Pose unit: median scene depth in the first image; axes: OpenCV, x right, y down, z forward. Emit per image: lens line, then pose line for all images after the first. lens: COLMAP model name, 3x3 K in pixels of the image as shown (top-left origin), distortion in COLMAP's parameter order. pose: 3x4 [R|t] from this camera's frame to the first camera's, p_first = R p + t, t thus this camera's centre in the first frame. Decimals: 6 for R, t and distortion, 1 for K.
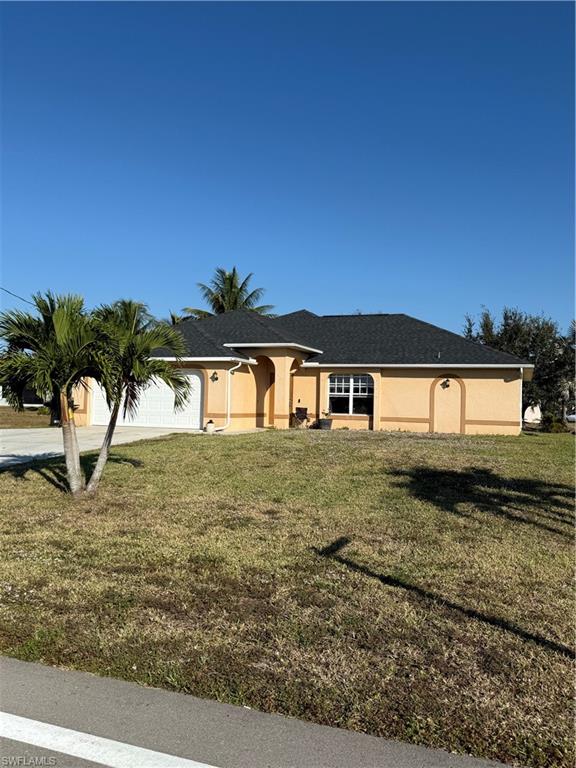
lens RADIAL K [[607.5, 0, 285.0], [0, 607.5, 380.0], [0, 0, 1]] dist [0.066307, -0.105305]
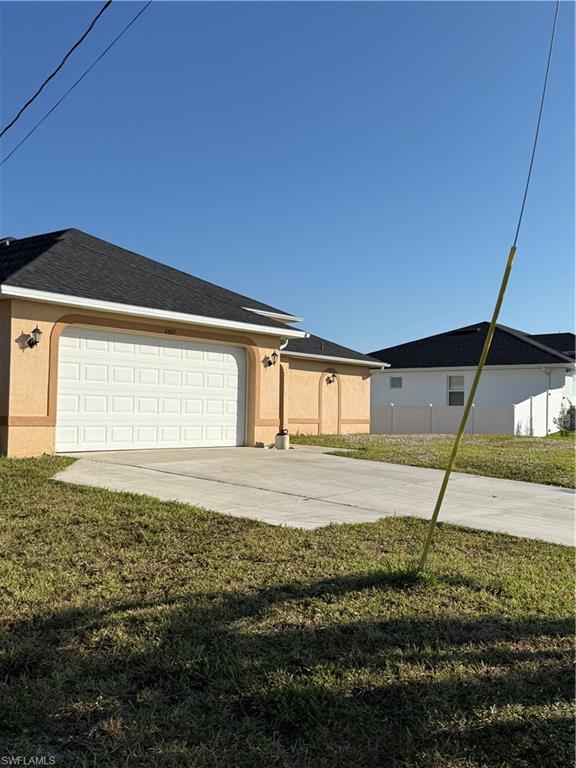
lens RADIAL K [[774.0, 0, 289.4], [0, 774.0, 383.6], [0, 0, 1]] dist [0.008416, 0.000000]
pose [[0.310176, 0.019295, 0.950483, -0.800593], [-0.050002, 0.998741, -0.003957, 0.019446], [-0.949363, -0.046299, 0.310750, 0.689739]]
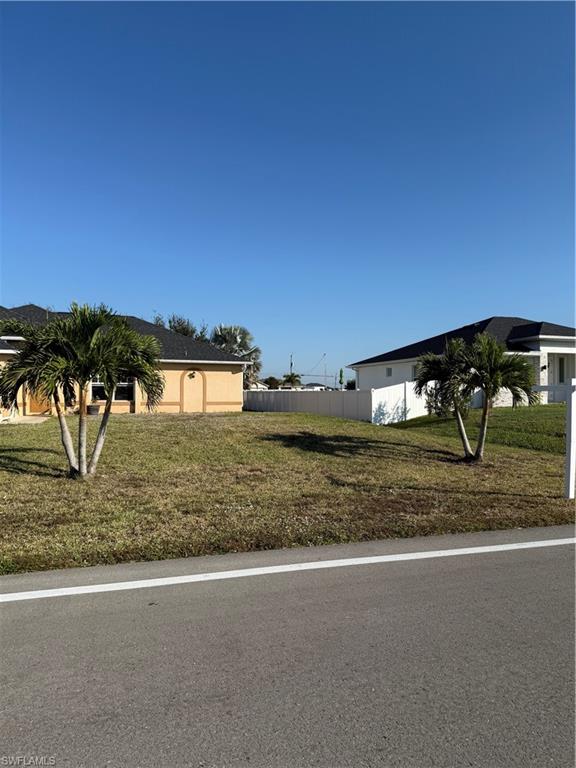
lens RADIAL K [[515.9, 0, 293.9], [0, 515.9, 385.9], [0, 0, 1]] dist [0.029994, -0.001056]
pose [[0.768422, -0.013308, 0.639806, -0.273417], [-0.008566, 0.999480, 0.031076, -0.006822], [-0.639887, -0.029360, 0.767908, 0.003986]]
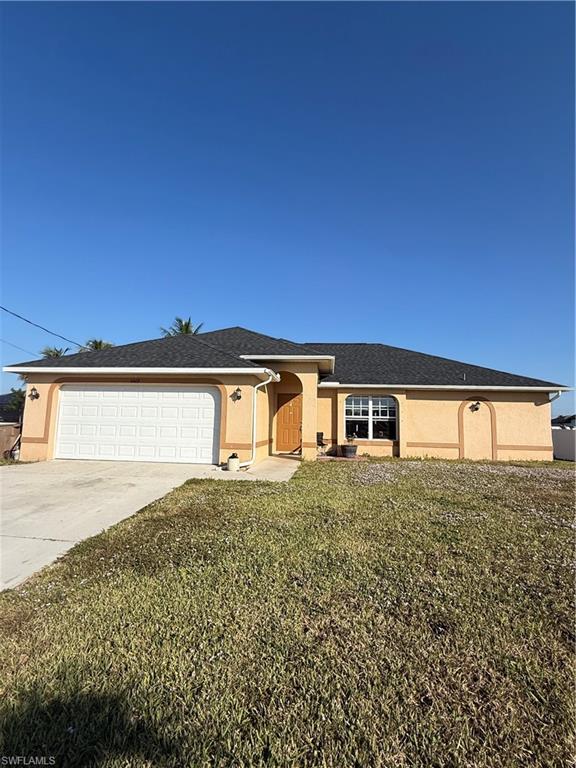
lens RADIAL K [[353.3, 0, 285.4], [0, 353.3, 384.2], [0, 0, 1]] dist [0.000276, 0.000242]
pose [[0.969183, 0.024560, 0.245113, -0.154635], [-0.009176, 0.997926, -0.063712, 0.008652], [-0.246169, 0.059499, 0.967399, 0.524656]]
